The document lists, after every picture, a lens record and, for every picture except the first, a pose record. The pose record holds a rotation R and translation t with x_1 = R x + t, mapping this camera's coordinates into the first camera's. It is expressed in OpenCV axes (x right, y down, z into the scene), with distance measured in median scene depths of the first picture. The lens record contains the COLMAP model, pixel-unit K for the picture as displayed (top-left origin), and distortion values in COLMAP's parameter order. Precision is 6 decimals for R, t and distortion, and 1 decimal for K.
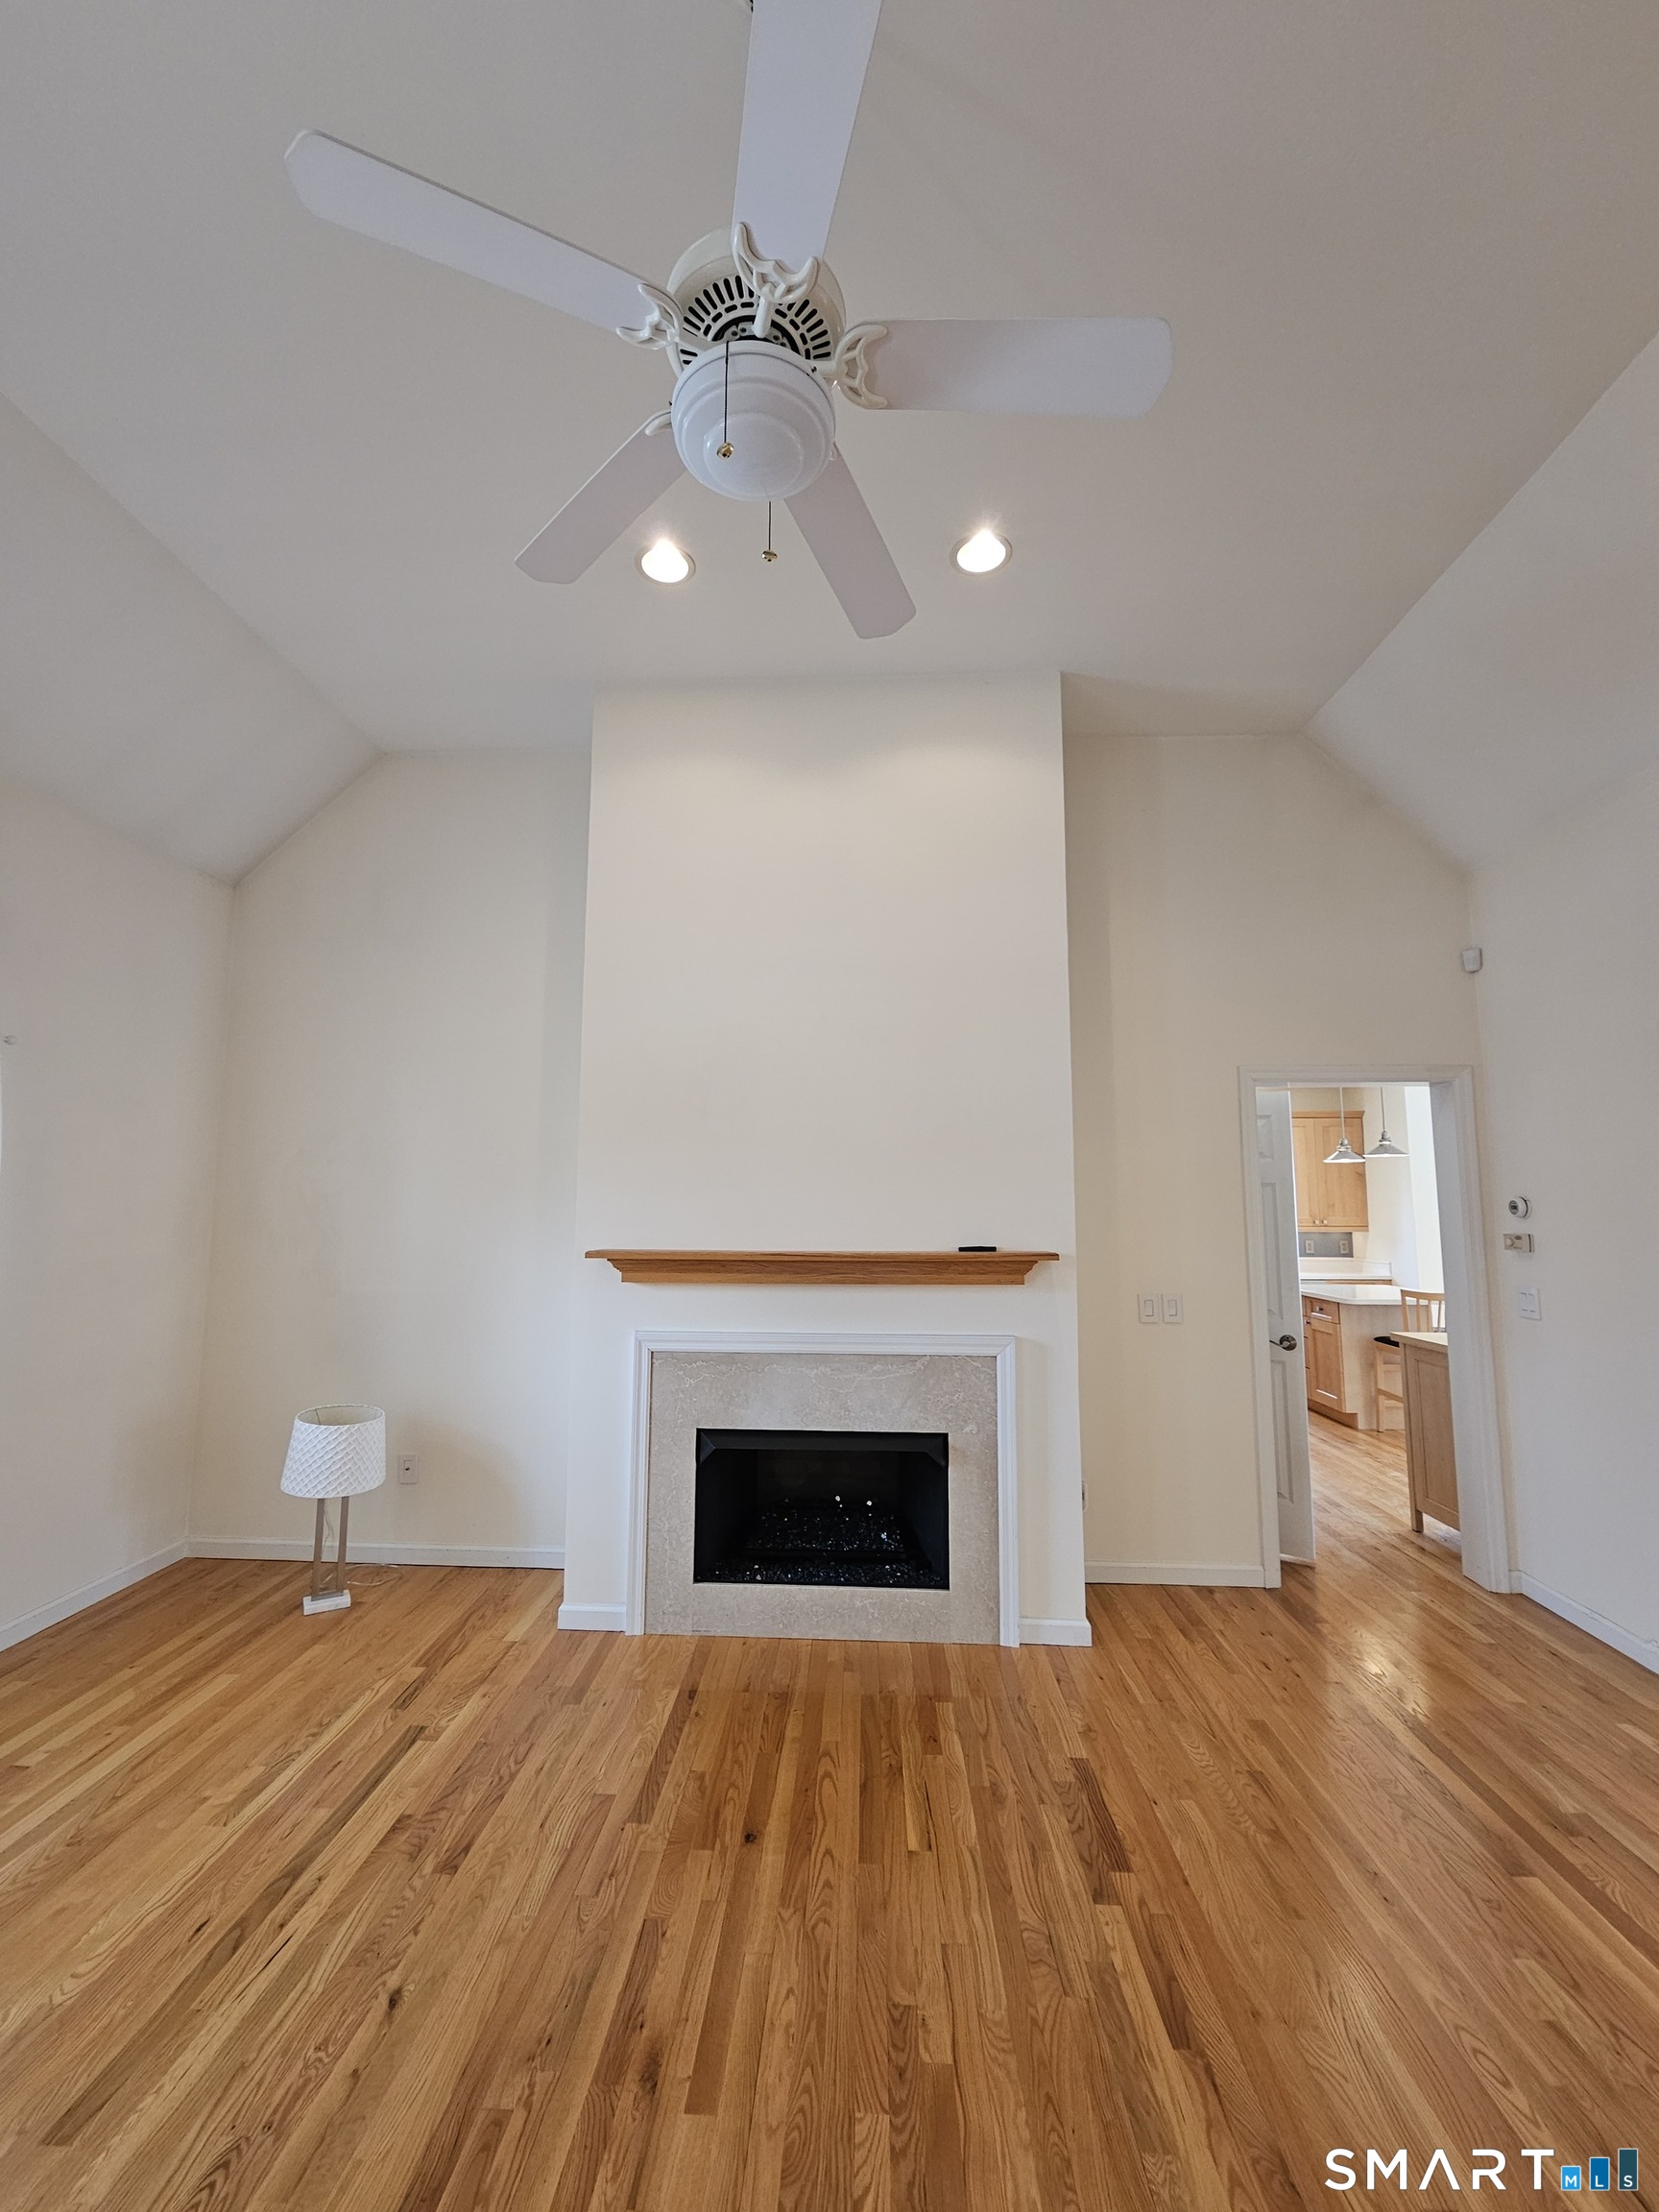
lens RADIAL K [[908.8, 0, 836.4], [0, 908.8, 1097.6], [0, 0, 1]] dist [0.000872, -0.000141]
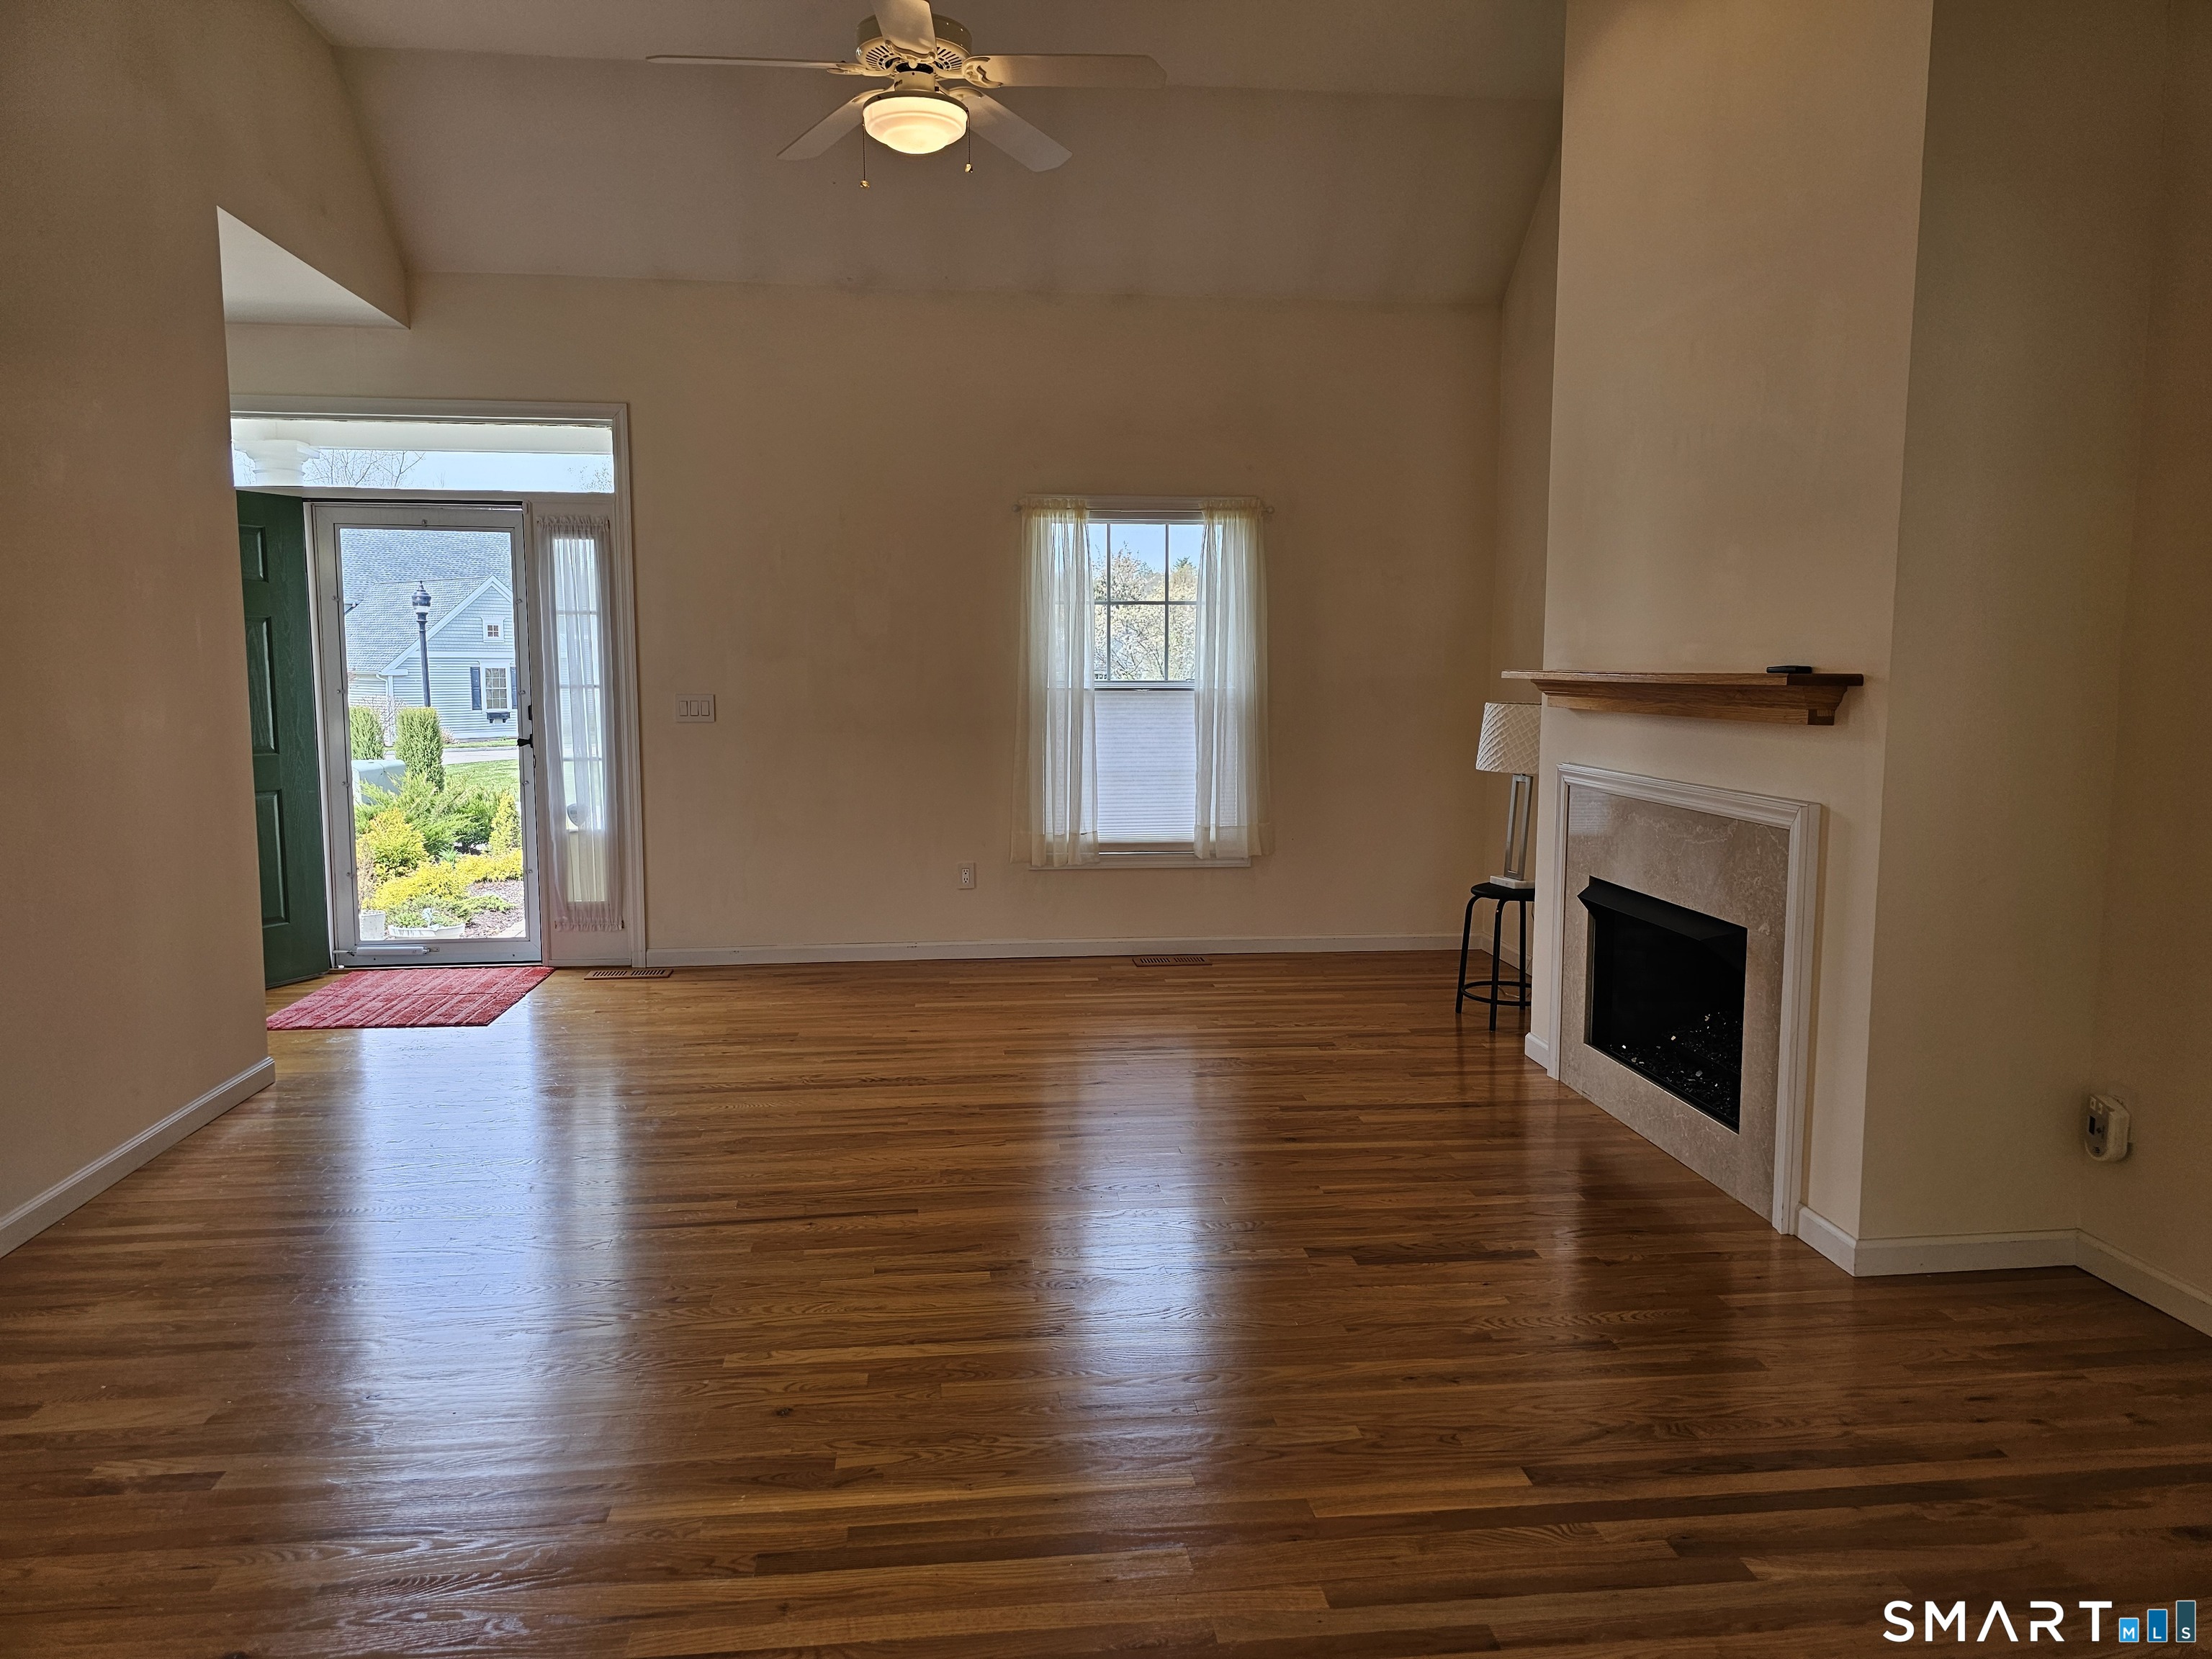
lens RADIAL K [[1501.1, 0, 1105.3], [0, 1501.1, 828.4], [0, 0, 1]] dist [0.039887, -0.038640]
pose [[0.154099, 0.102917, -0.982681, 1.204818], [0.118241, 0.985492, 0.121753, 0.091336], [0.980955, -0.134955, 0.139694, 0.360829]]
